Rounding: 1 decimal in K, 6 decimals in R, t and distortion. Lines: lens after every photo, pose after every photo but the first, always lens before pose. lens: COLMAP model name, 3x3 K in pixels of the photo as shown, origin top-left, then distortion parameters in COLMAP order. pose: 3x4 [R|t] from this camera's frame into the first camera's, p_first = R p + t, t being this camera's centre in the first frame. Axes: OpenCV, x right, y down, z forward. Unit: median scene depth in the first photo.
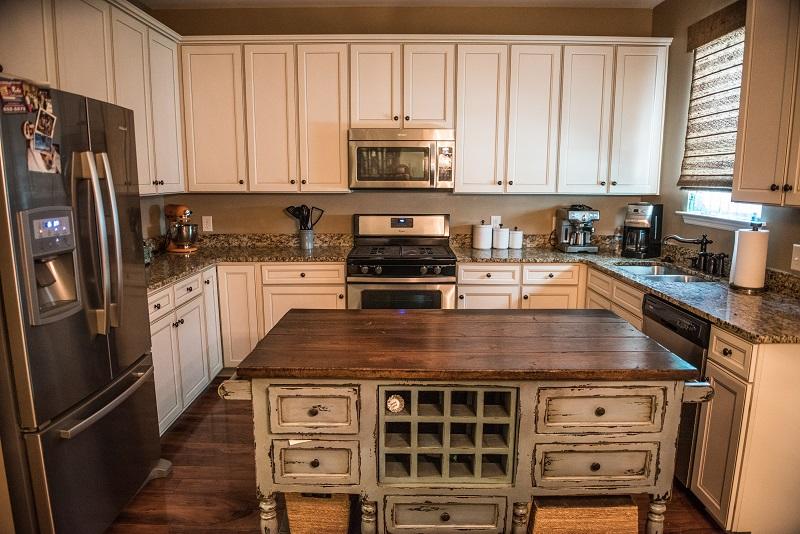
lens RADIAL K [[539.7, 0, 397.0], [0, 539.7, 268.7], [0, 0, 1]] dist [-0.037032, -0.012173]
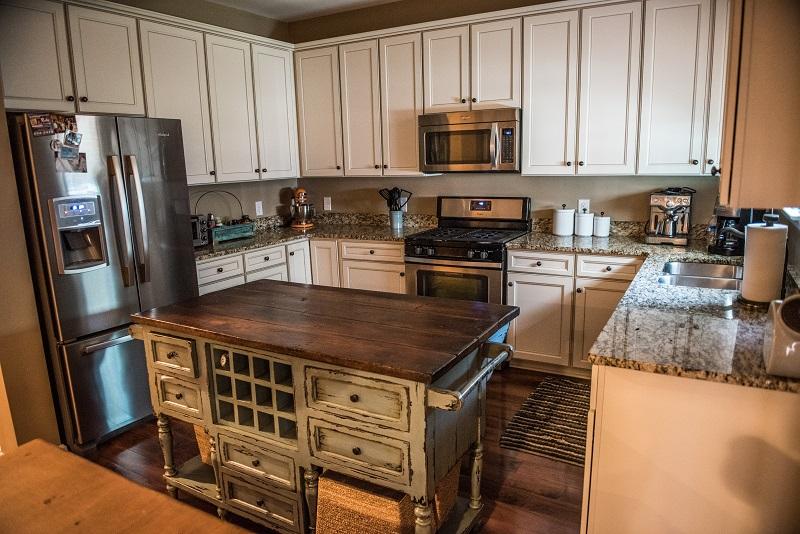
lens RADIAL K [[539.7, 0, 394.0], [0, 539.7, 264.8], [0, 0, 1]] dist [-0.037032, -0.012173]
pose [[0.872793, 0.067331, -0.483424, 0.408922], [-0.049784, 0.997555, 0.049055, -0.019557], [0.485545, -0.018748, 0.874011, 0.060042]]
